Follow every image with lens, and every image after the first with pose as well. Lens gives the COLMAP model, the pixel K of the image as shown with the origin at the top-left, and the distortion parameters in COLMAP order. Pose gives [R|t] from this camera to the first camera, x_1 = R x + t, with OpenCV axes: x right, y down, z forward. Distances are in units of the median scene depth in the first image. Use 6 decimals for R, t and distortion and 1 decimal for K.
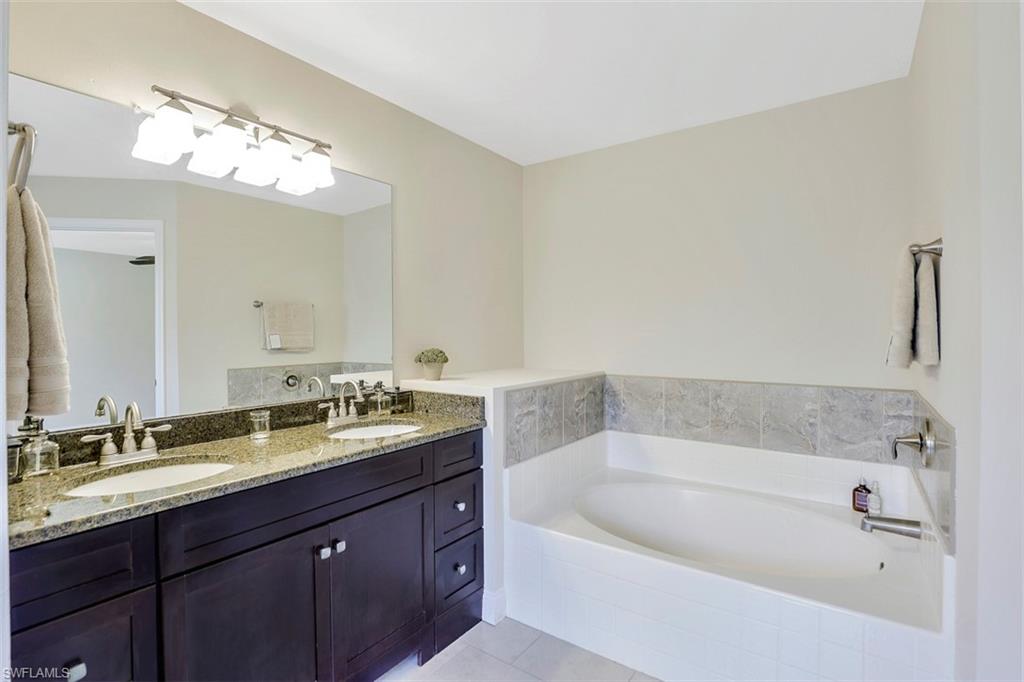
lens RADIAL K [[468.1, 0, 516.0], [0, 468.1, 332.0], [0, 0, 1]] dist [-0.037359, 0.008443]
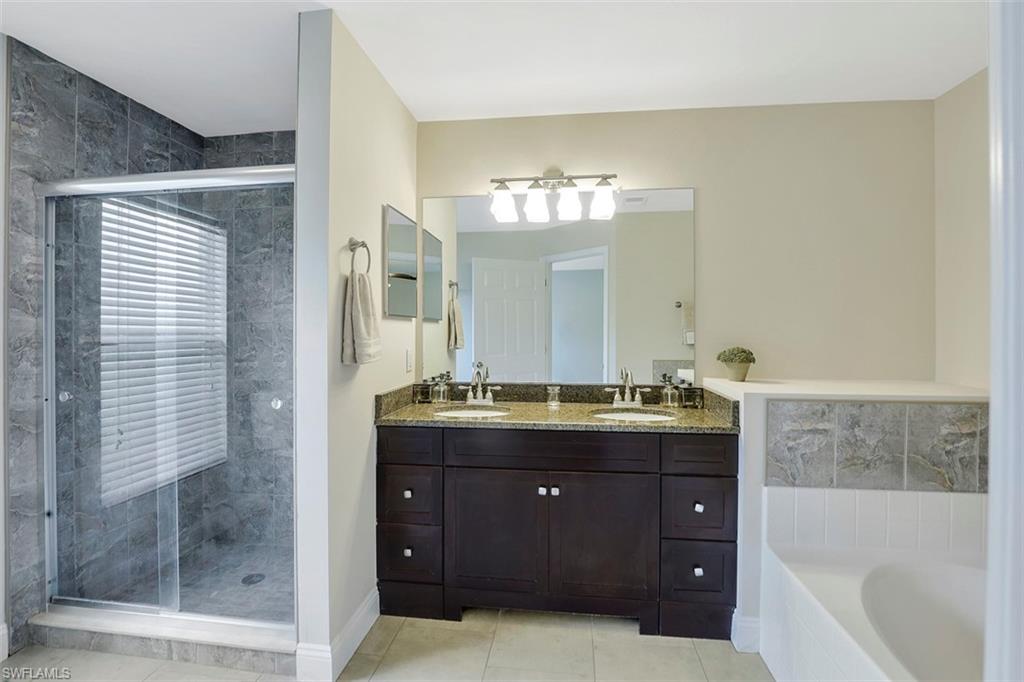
lens RADIAL K [[468.1, 0, 516.0], [0, 468.1, 332.0], [0, 0, 1]] dist [-0.037359, 0.008443]
pose [[0.497395, 0.009654, -0.867470, 0.499257], [-0.004766, 0.999953, 0.008395, -0.002756], [0.867511, -0.000041, 0.497418, 0.164790]]
